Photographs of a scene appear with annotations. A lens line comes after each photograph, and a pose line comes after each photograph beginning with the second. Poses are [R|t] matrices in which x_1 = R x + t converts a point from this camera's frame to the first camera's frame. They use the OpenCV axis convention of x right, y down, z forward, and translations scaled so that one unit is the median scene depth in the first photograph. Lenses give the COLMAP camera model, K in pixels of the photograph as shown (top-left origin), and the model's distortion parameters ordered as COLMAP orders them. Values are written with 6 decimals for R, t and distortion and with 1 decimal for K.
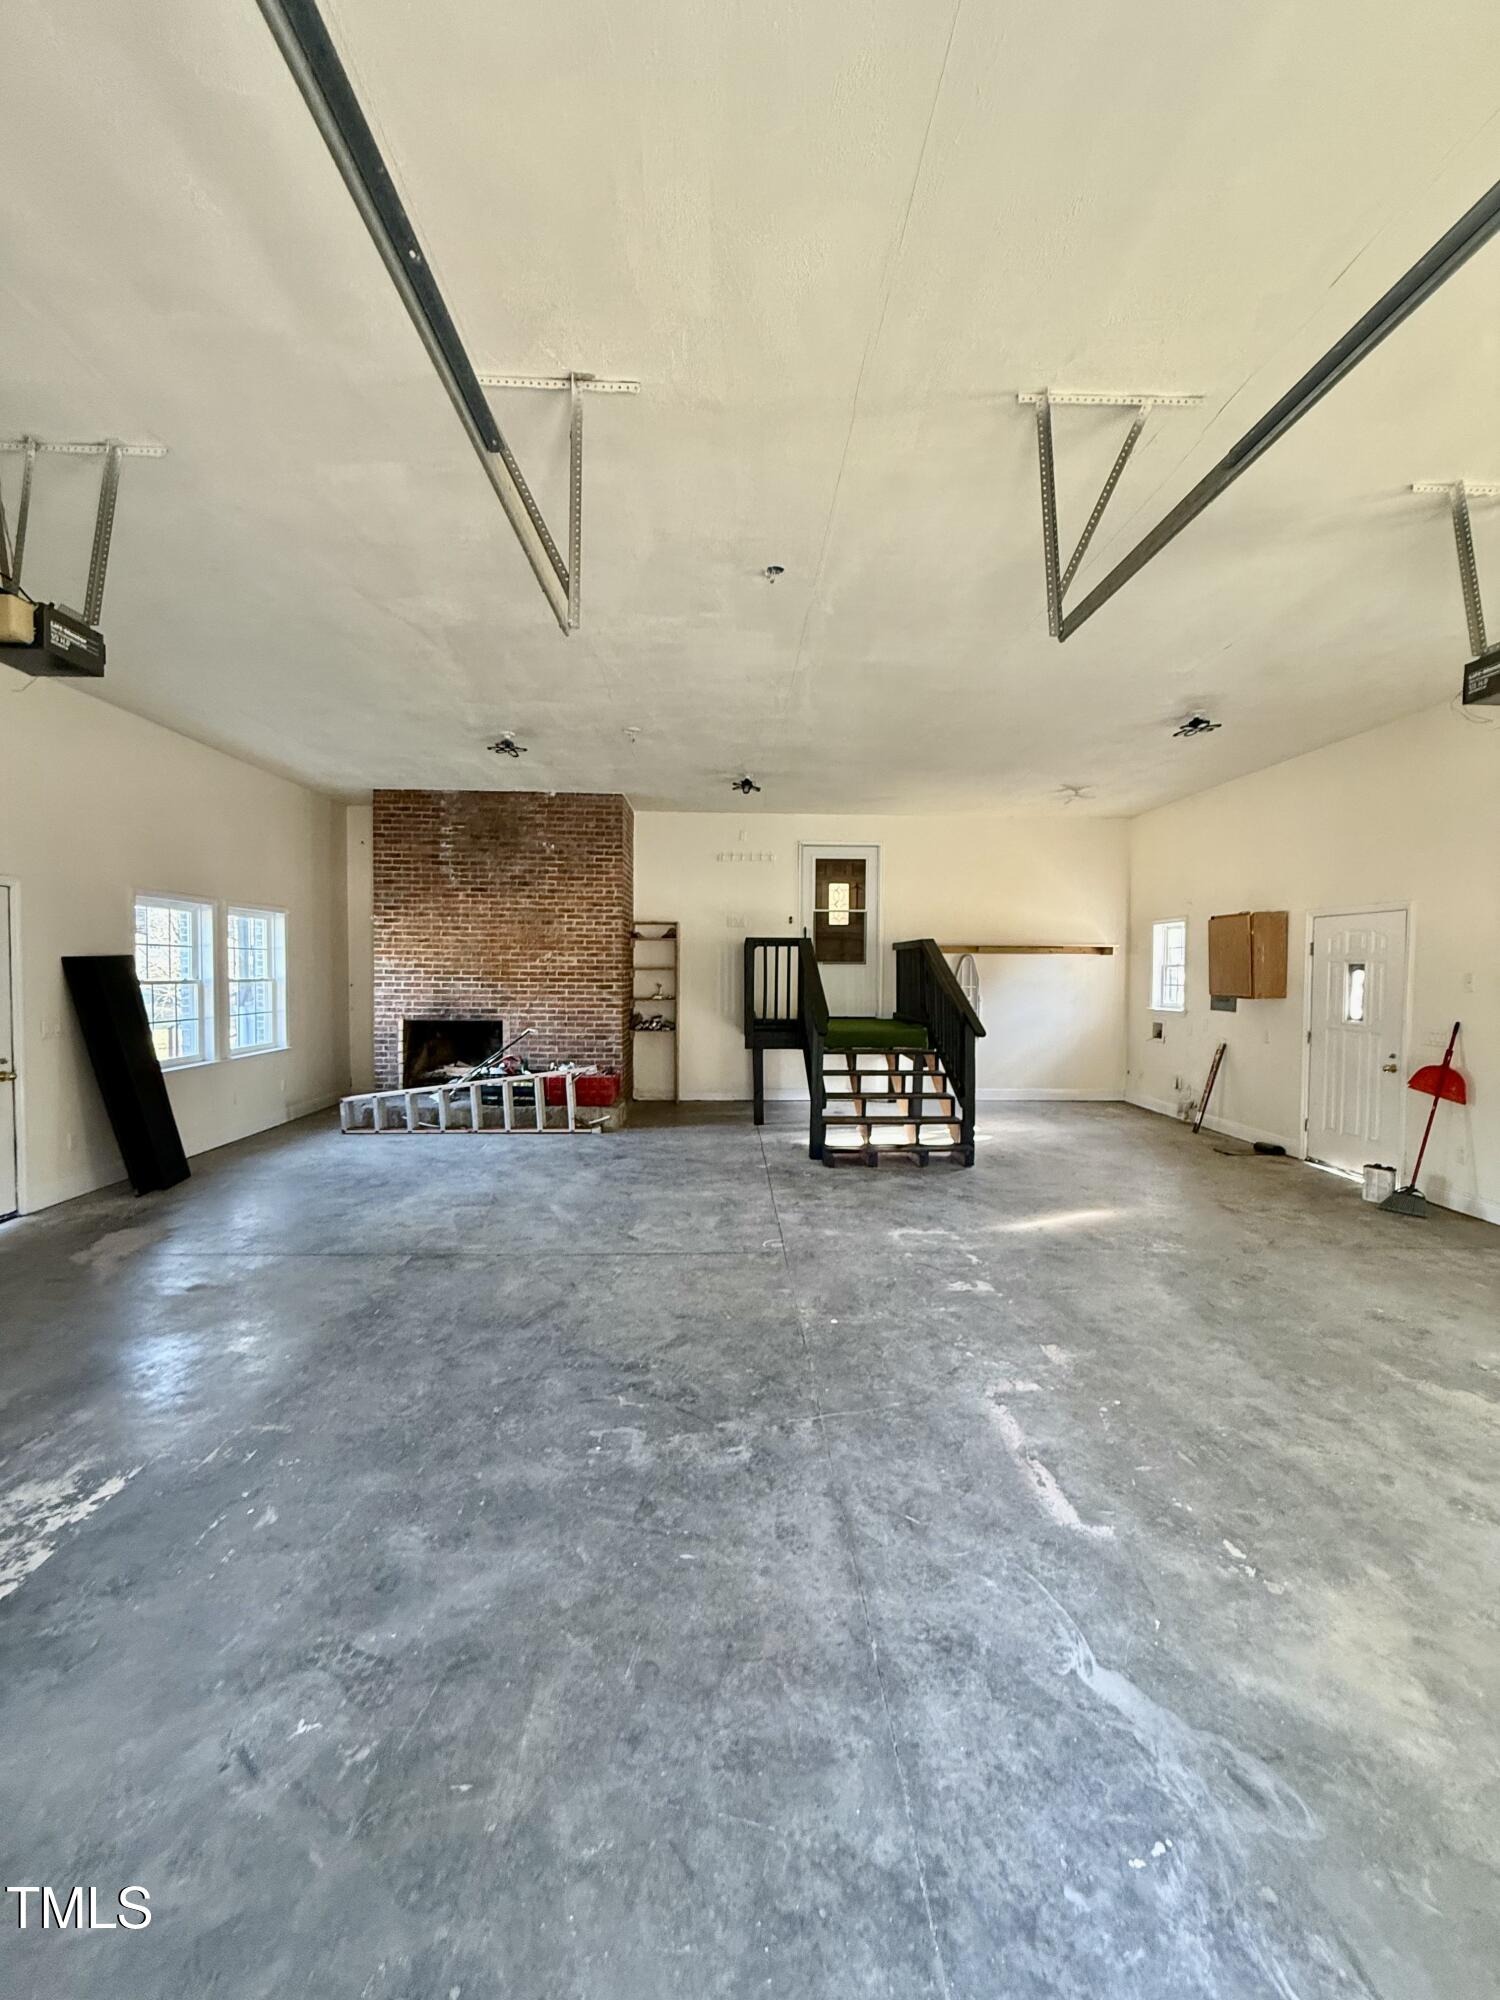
lens RADIAL K [[794.5, 0, 751.7], [0, 794.5, 994.5], [0, 0, 1]] dist [0.000820, 0.000027]
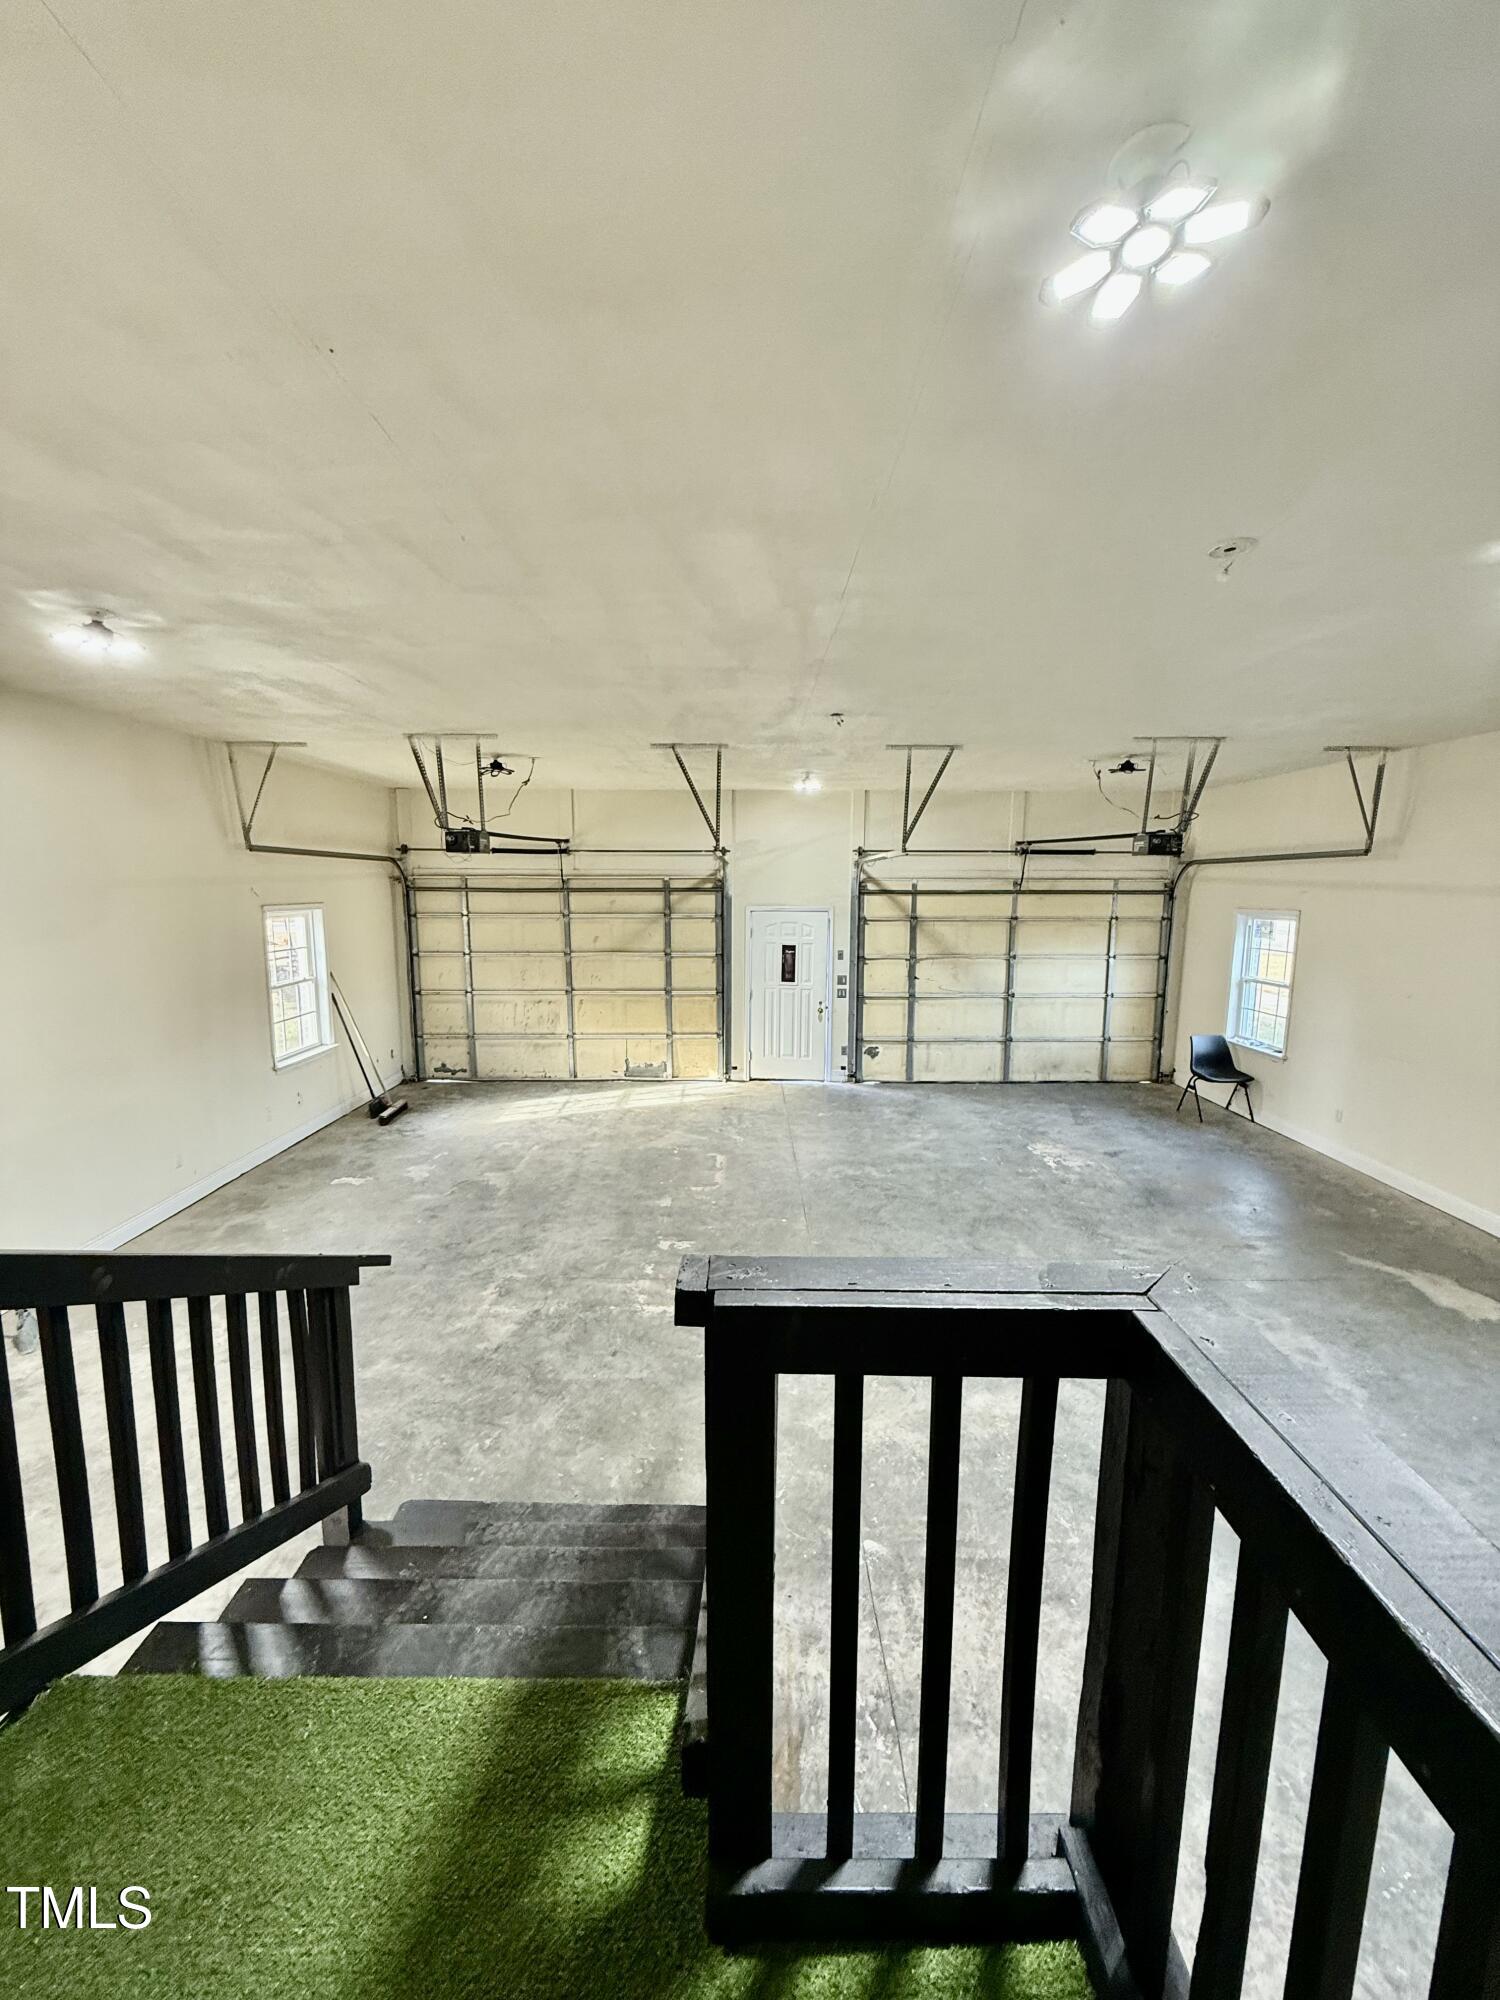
lens RADIAL K [[794.5, 0, 748.9], [0, 794.5, 996.9], [0, 0, 1]] dist [0.000820, 0.000027]
pose [[-0.999418, -0.015690, 0.030277, 0.171939], [-0.010145, 0.984462, 0.175304, -0.393408], [-0.032557, 0.174894, -0.984049, 3.219317]]
